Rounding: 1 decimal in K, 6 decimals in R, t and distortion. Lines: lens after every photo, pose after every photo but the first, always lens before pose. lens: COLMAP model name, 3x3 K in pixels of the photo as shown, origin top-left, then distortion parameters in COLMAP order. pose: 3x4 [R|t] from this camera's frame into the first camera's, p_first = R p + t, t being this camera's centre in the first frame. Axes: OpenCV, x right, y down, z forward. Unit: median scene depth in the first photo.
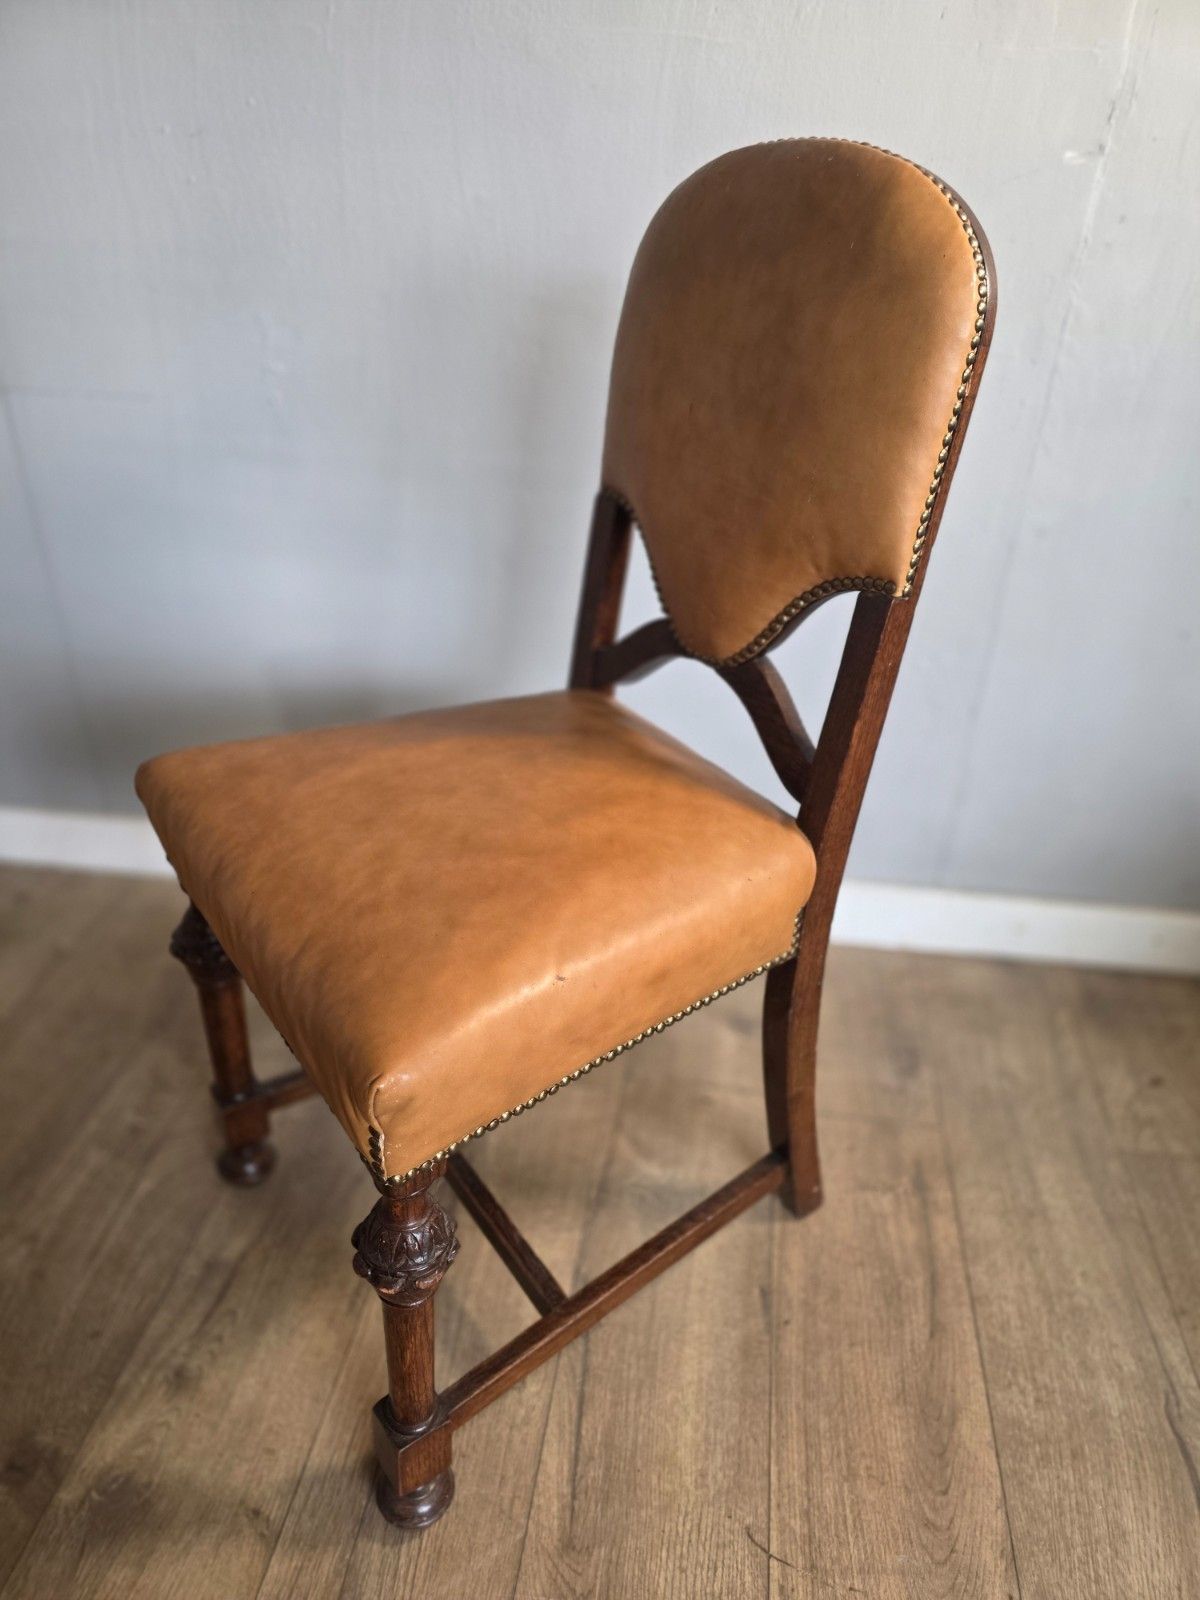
lens RADIAL K [[1063.8, 0, 619.2], [0, 1063.8, 806.1], [0, 0, 1]] dist [0.052352, -0.051035]
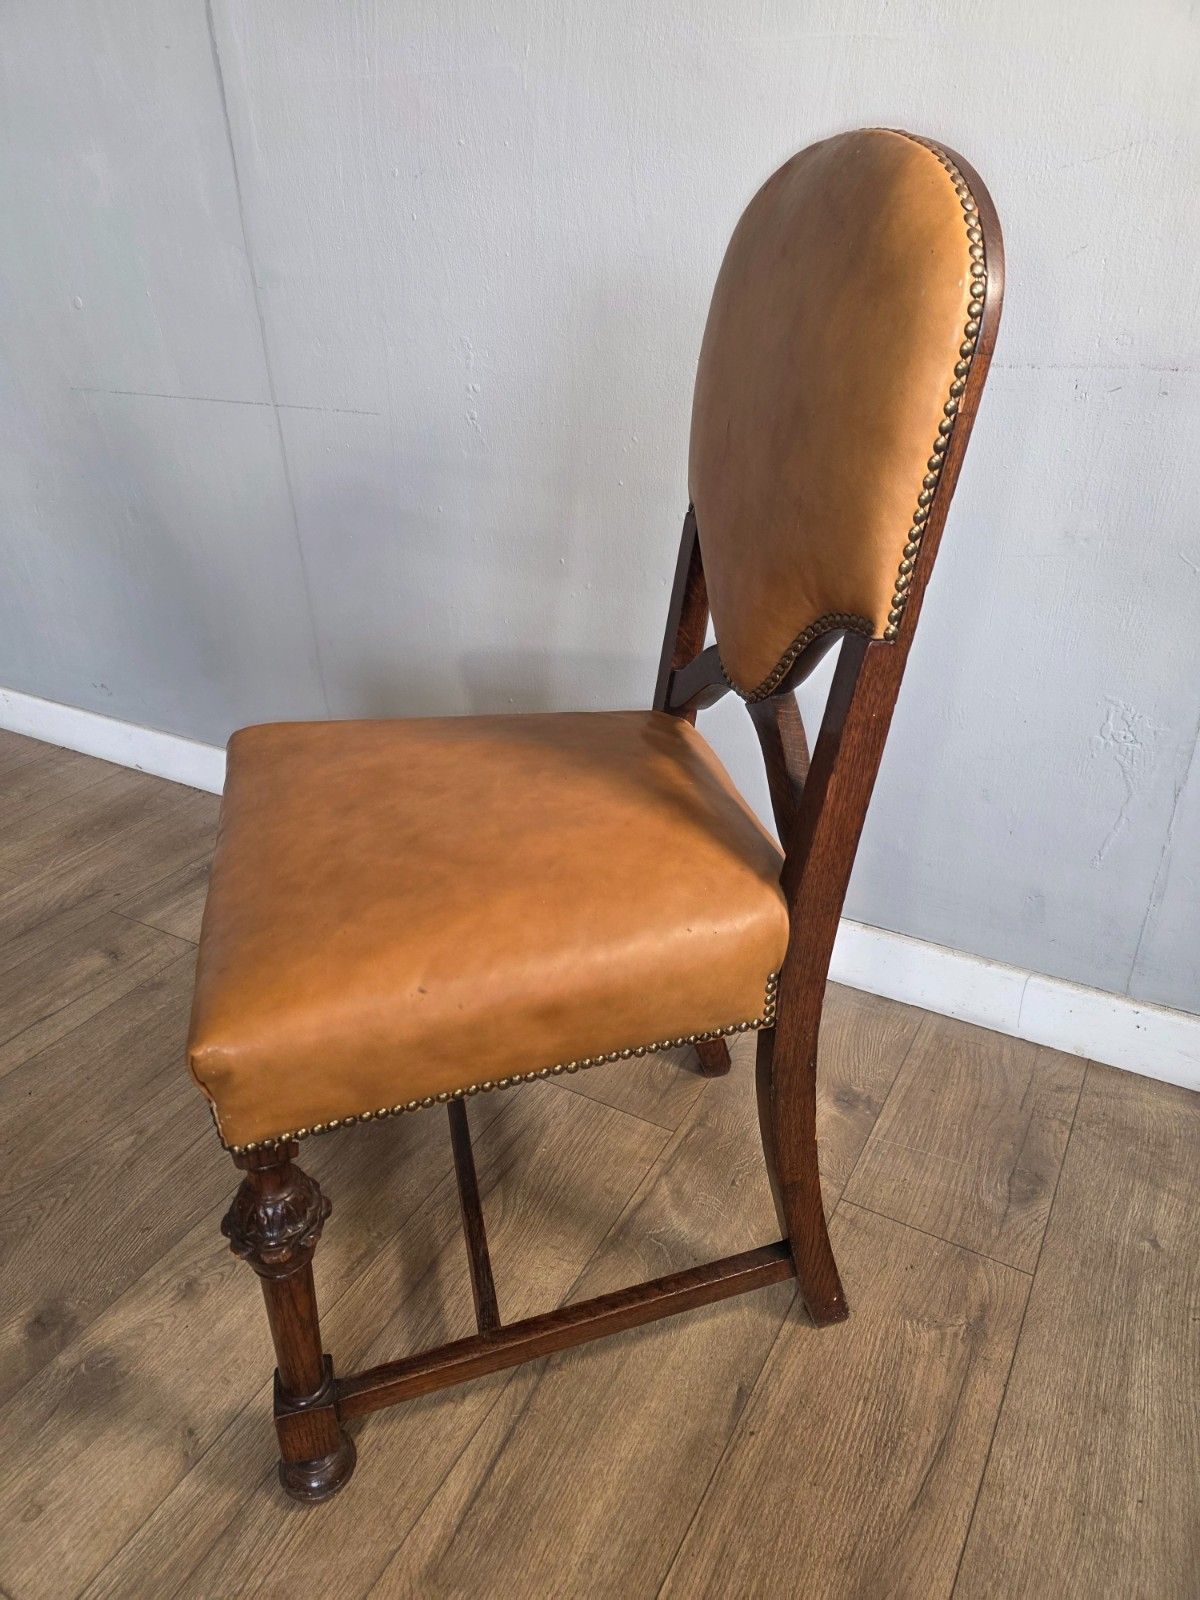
lens RADIAL K [[1063.8, 0, 609.4], [0, 1063.8, 785.5], [0, 0, 1]] dist [0.052352, -0.051035]
pose [[0.925548, 0.133258, -0.354406, 0.330646], [-0.145640, 0.989302, -0.008366, -0.032405], [0.349500, 0.059359, 0.935054, 0.098642]]
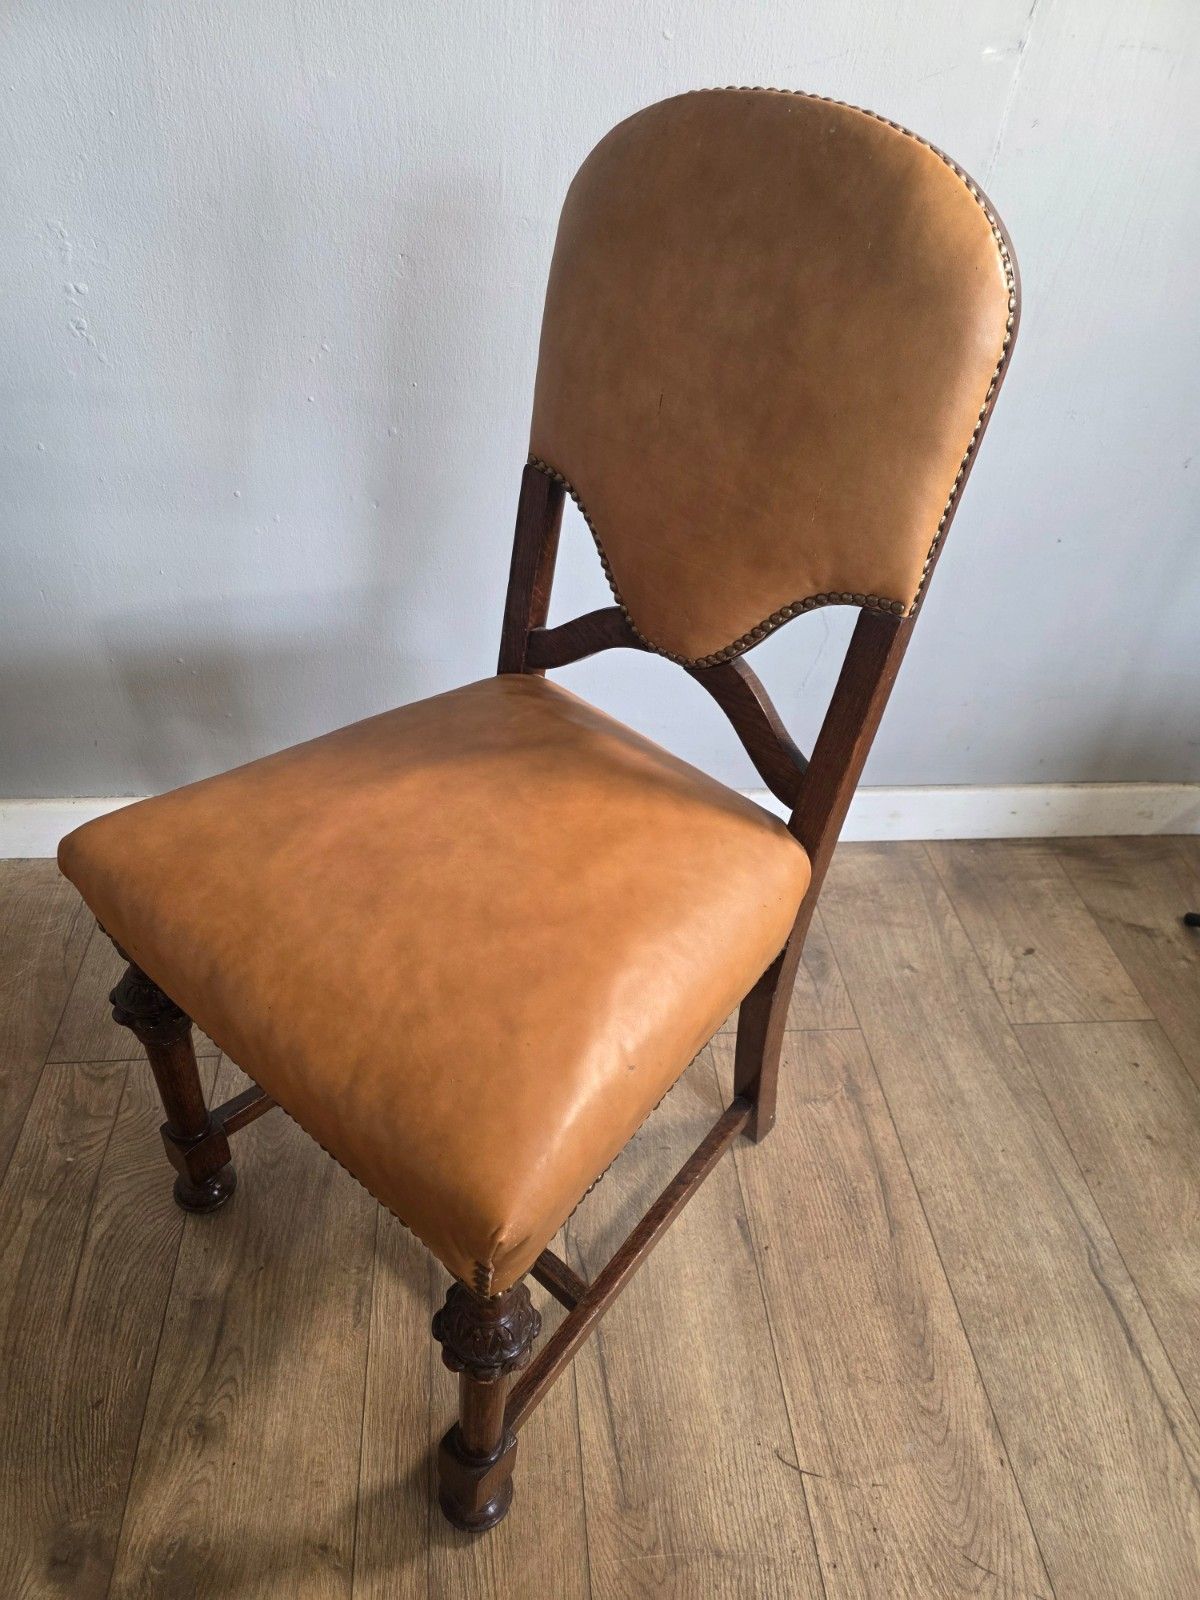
lens RADIAL K [[1063.8, 0, 592.4], [0, 1063.8, 802.0], [0, 0, 1]] dist [0.052352, -0.051035]
pose [[0.975418, -0.115826, 0.187467, -0.189789], [0.079126, 0.978082, 0.192599, -0.208005], [-0.205667, -0.173031, 0.963204, 0.078085]]
